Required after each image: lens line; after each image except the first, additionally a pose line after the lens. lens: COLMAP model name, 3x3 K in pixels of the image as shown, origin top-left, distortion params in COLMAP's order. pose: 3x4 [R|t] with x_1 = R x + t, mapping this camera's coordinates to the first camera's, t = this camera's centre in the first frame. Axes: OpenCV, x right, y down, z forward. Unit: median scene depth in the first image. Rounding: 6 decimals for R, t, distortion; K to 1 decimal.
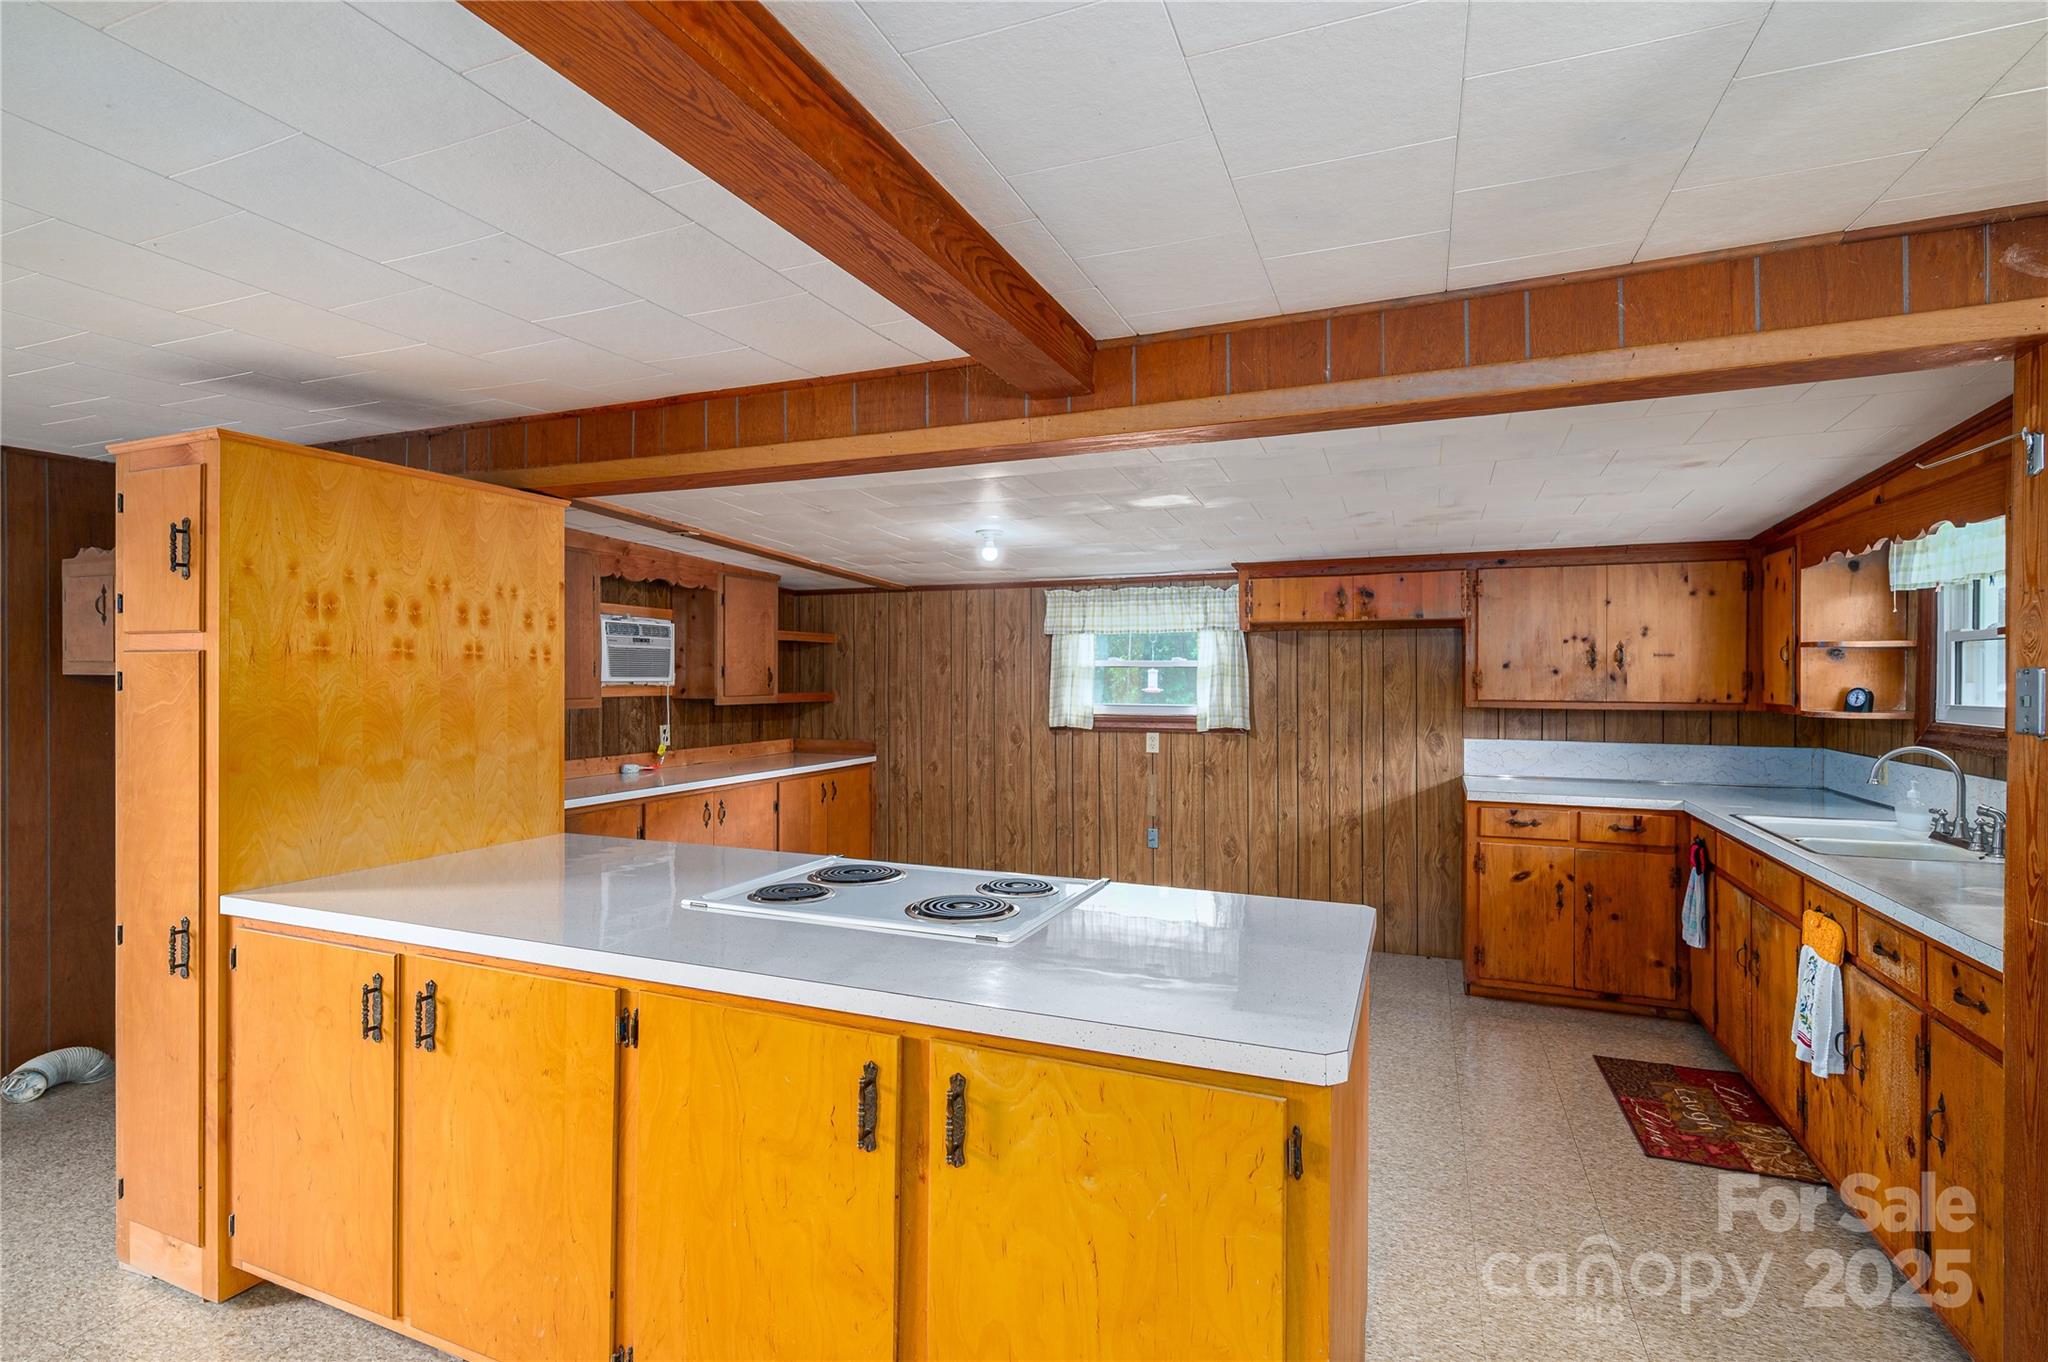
lens RADIAL K [[935.1, 0, 1039.7], [0, 935.1, 683.6], [0, 0, 1]] dist [0.001713, -0.001509]
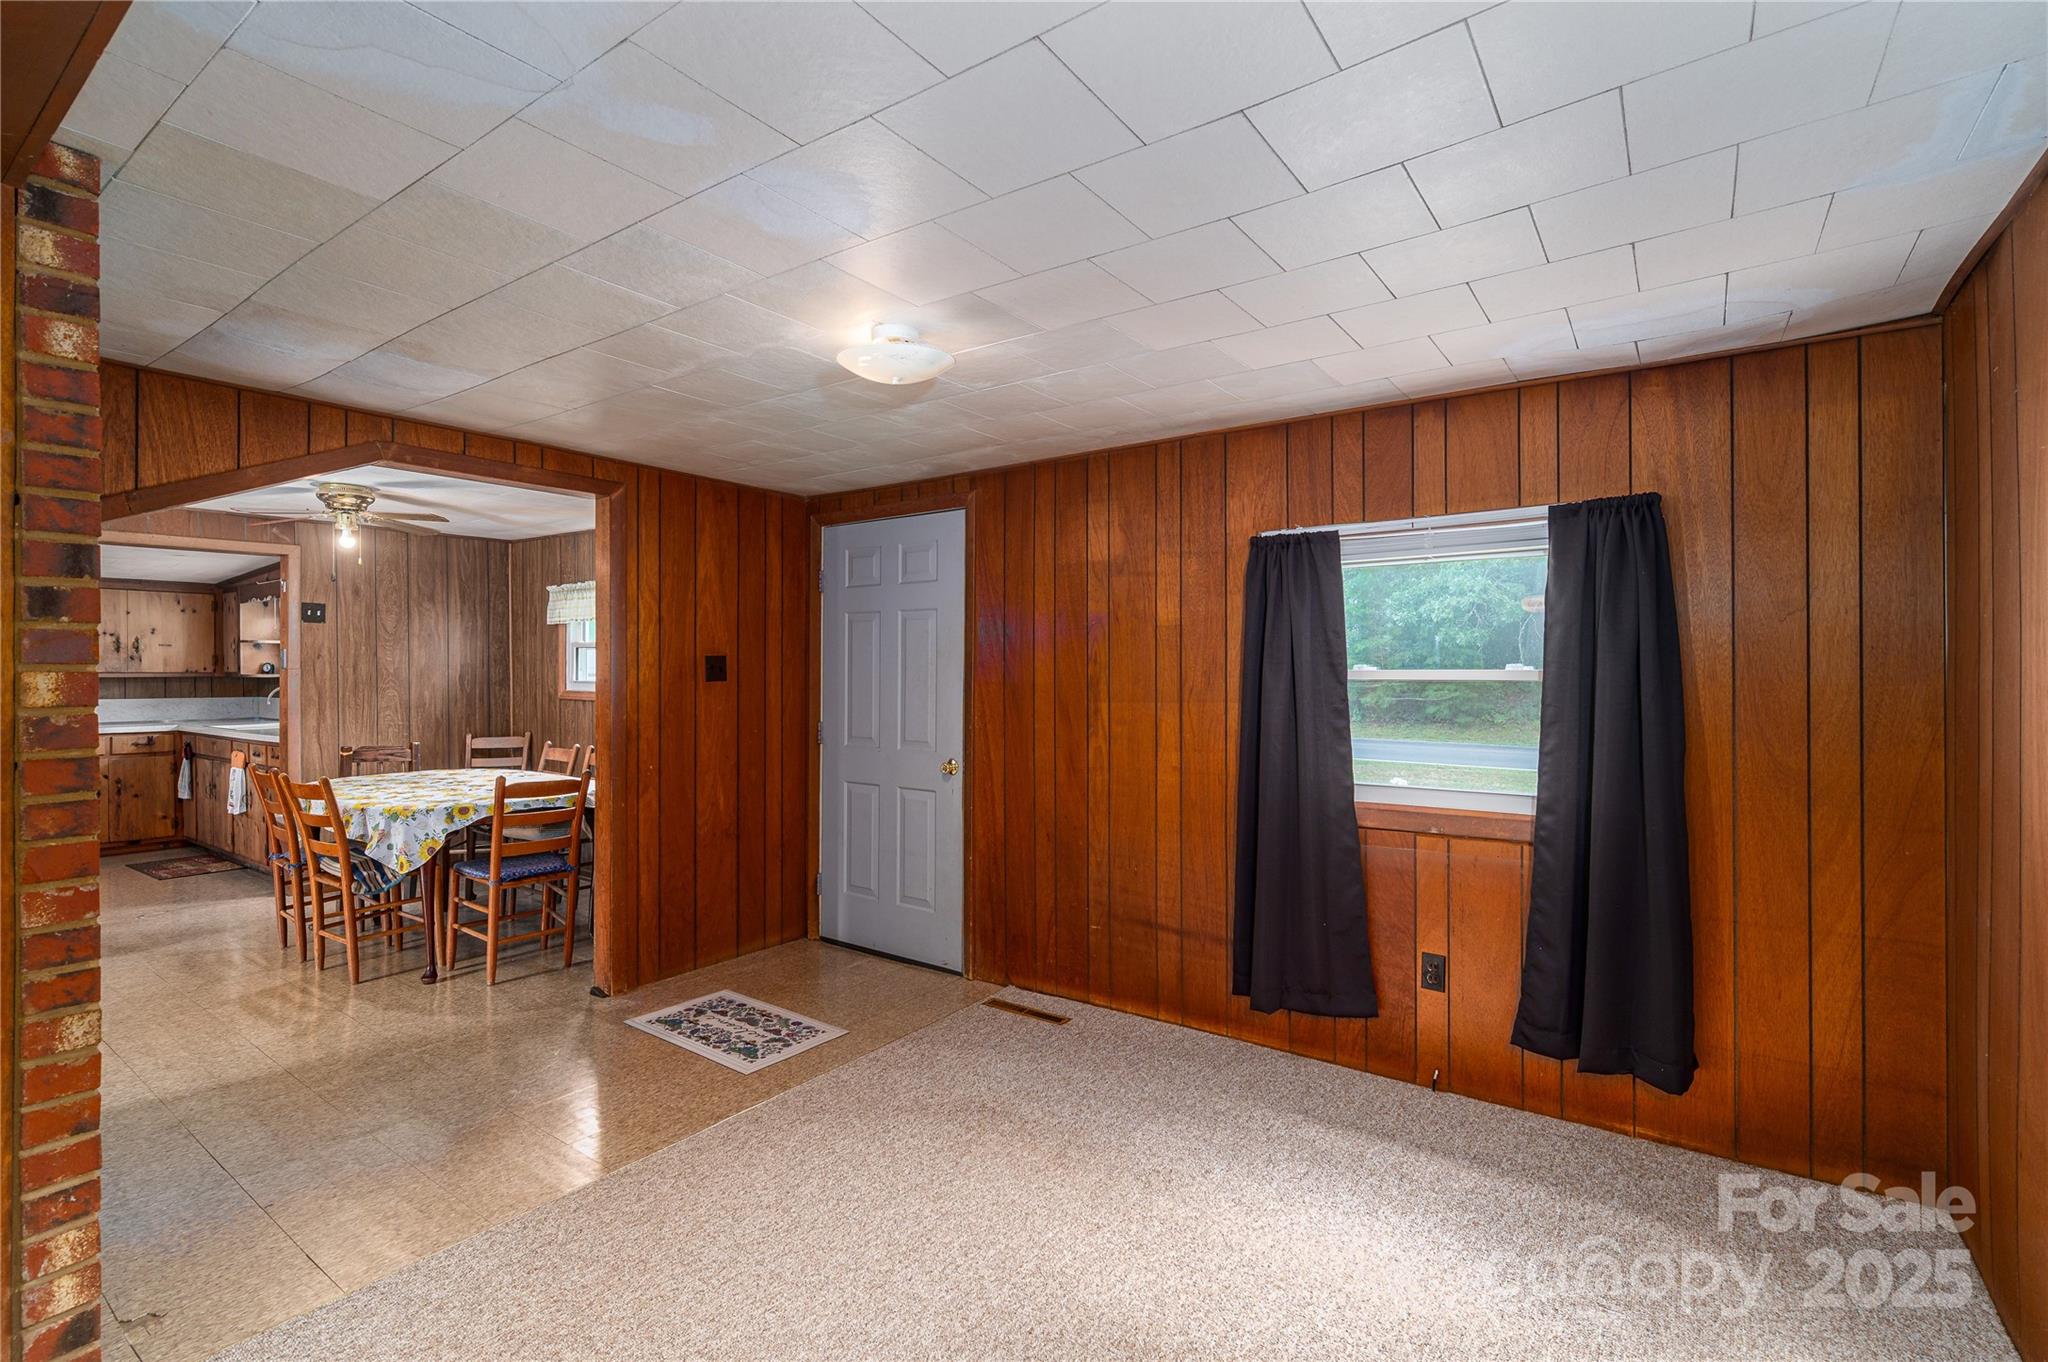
lens RADIAL K [[935.1, 0, 973.2], [0, 935.1, 676.7], [0, 0, 1]] dist [0.001713, -0.001509]
pose [[0.268110, -0.005503, 0.963372, -0.705066], [0.010888, 0.999937, 0.002682, 0.046516], [-0.963327, 0.009770, 0.268153, -1.062099]]
